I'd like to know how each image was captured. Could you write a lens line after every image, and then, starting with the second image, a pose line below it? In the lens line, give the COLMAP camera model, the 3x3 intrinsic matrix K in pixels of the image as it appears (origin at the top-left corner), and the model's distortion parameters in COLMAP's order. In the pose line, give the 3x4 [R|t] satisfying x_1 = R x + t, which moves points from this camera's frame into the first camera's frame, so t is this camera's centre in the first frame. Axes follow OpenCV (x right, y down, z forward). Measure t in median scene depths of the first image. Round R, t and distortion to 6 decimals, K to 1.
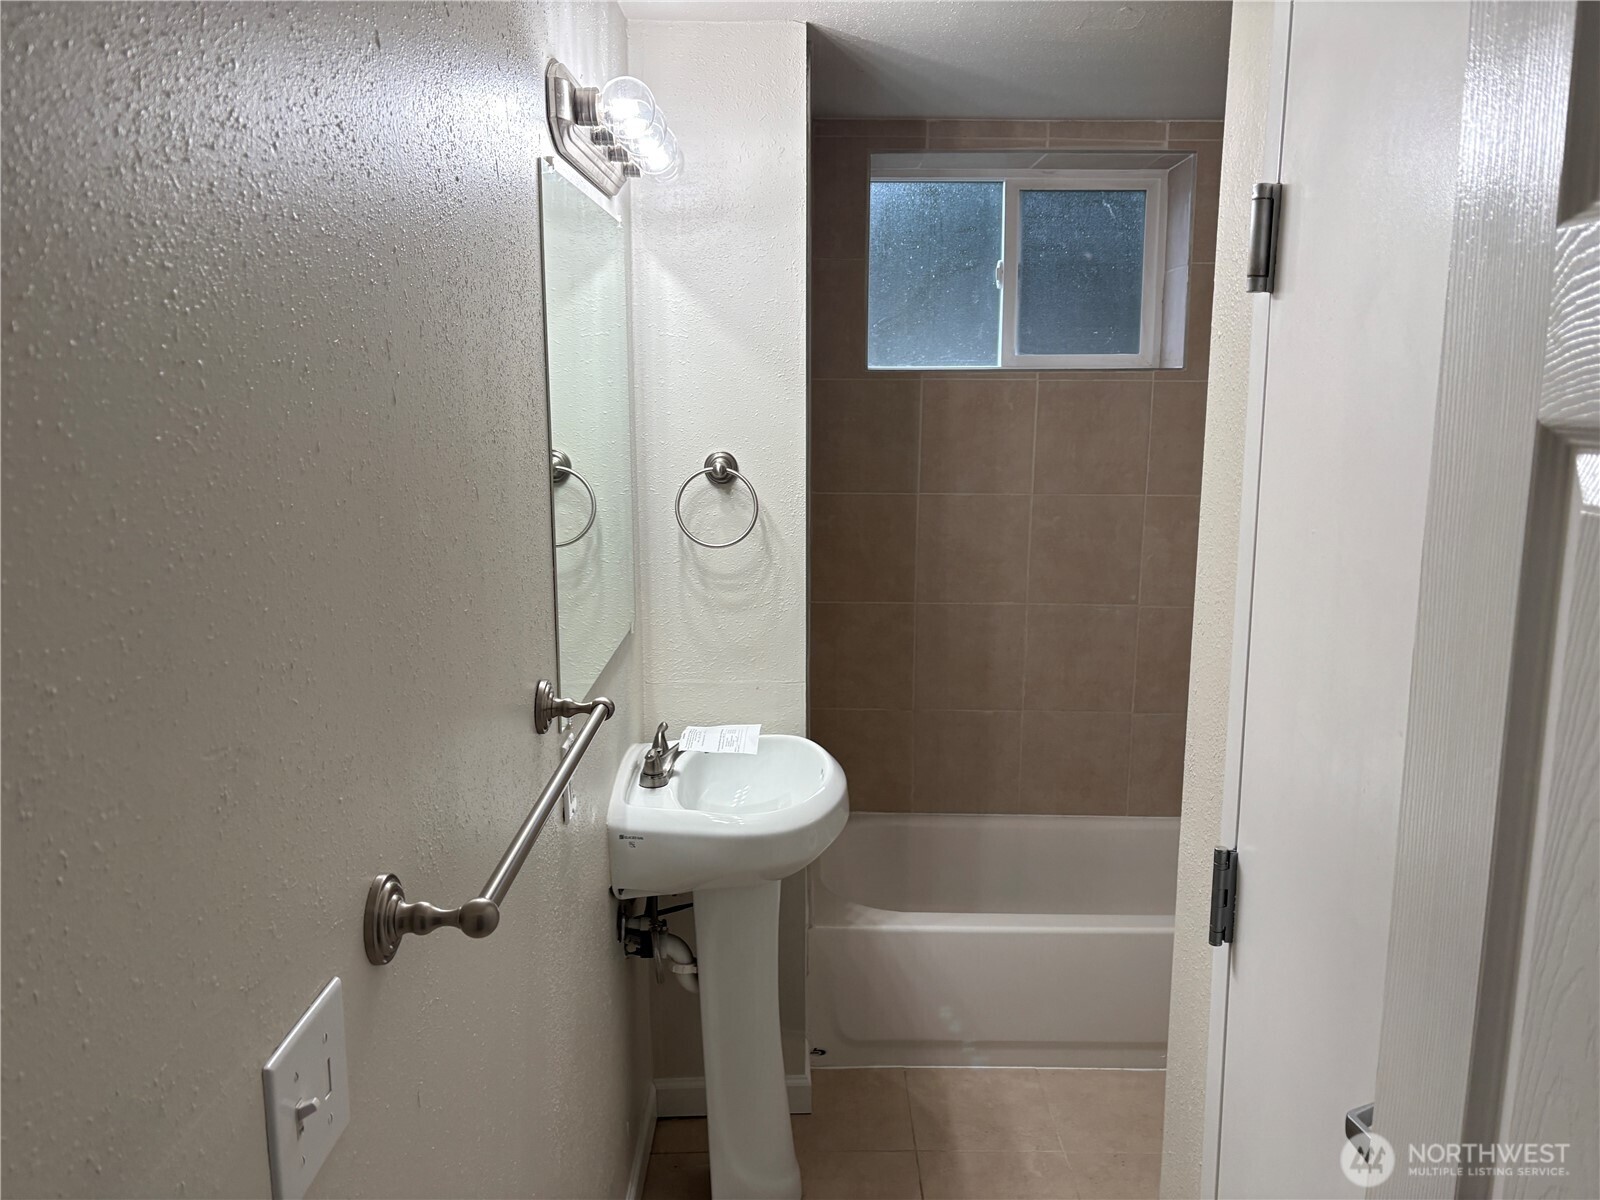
lens RADIAL K [[1224.0, 0, 800.0], [0, 1224.0, 600.0], [0, 0, 1]] dist [0.165886, 0.000485]
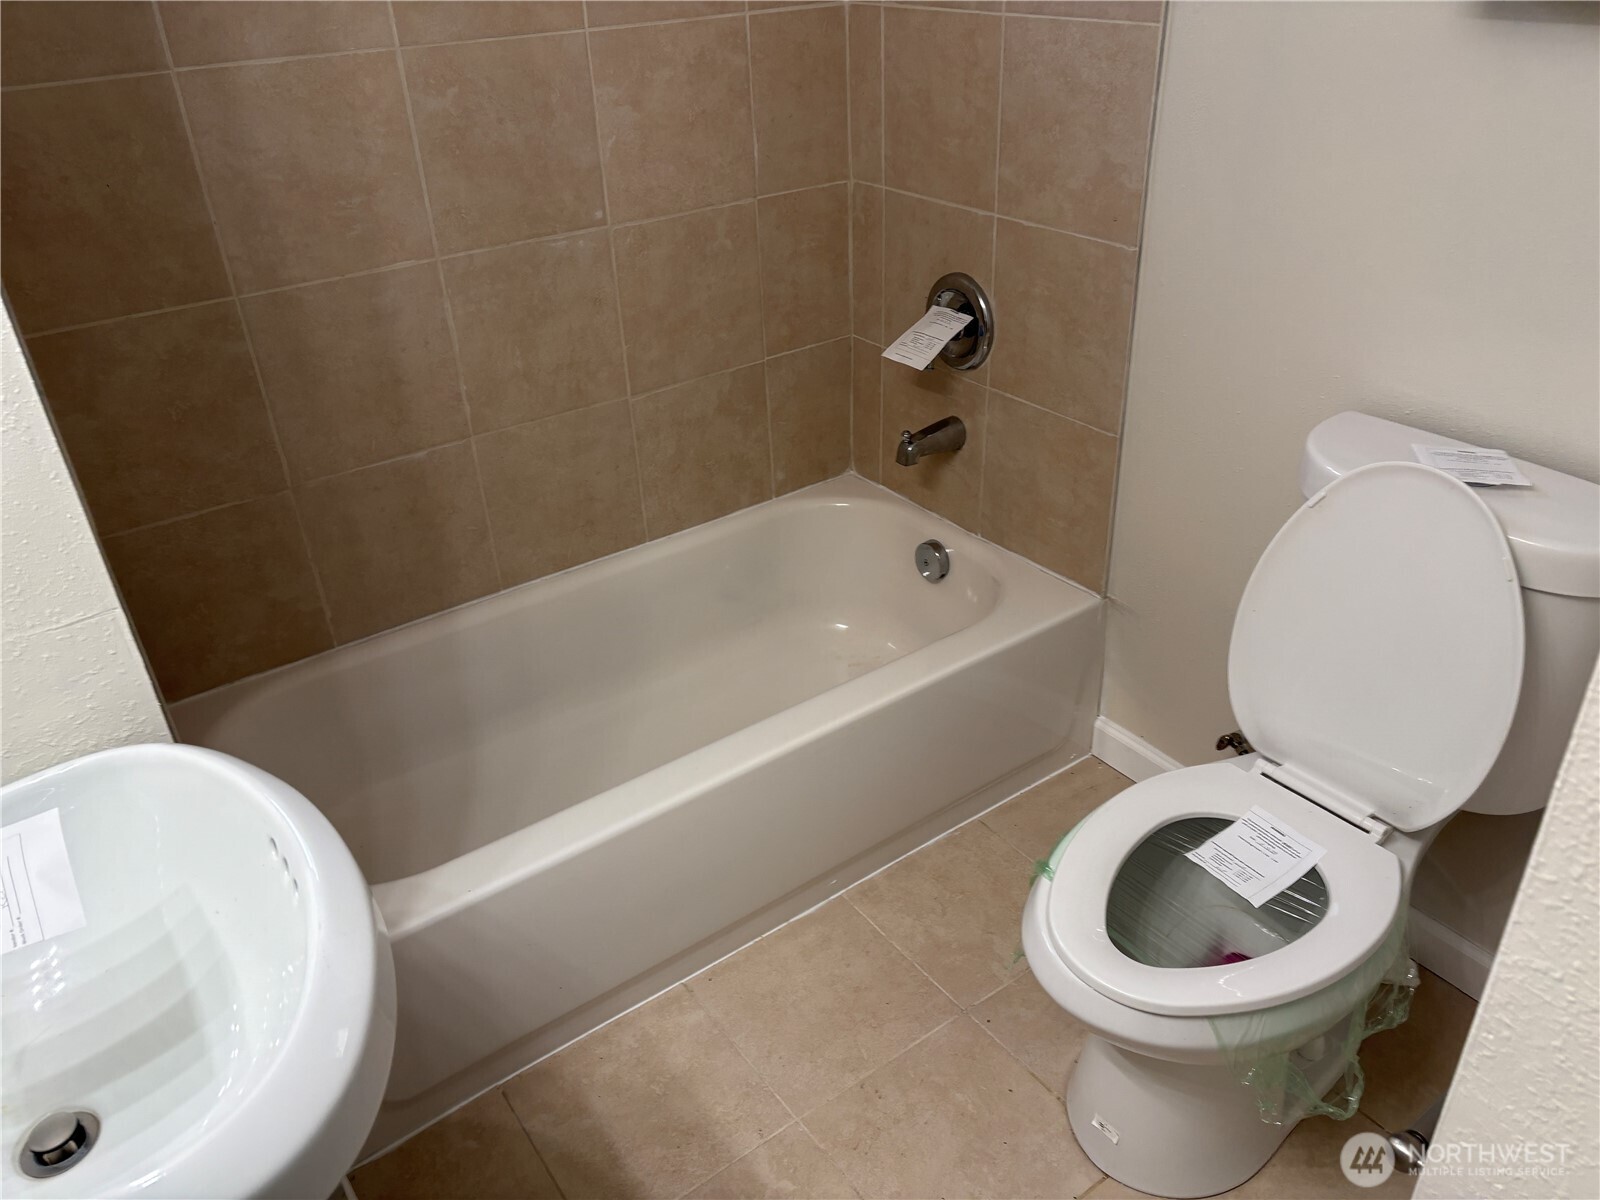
lens RADIAL K [[1191.5, 0, 800.0], [0, 1191.5, 600.0], [0, 0, 1]] dist [0.005108, 0.002038]
pose [[0.807297, -0.333179, 0.487096, -0.002831], [0.148977, 0.913709, 0.378078, -0.036618], [-0.571032, -0.232655, 0.787270, 0.434254]]
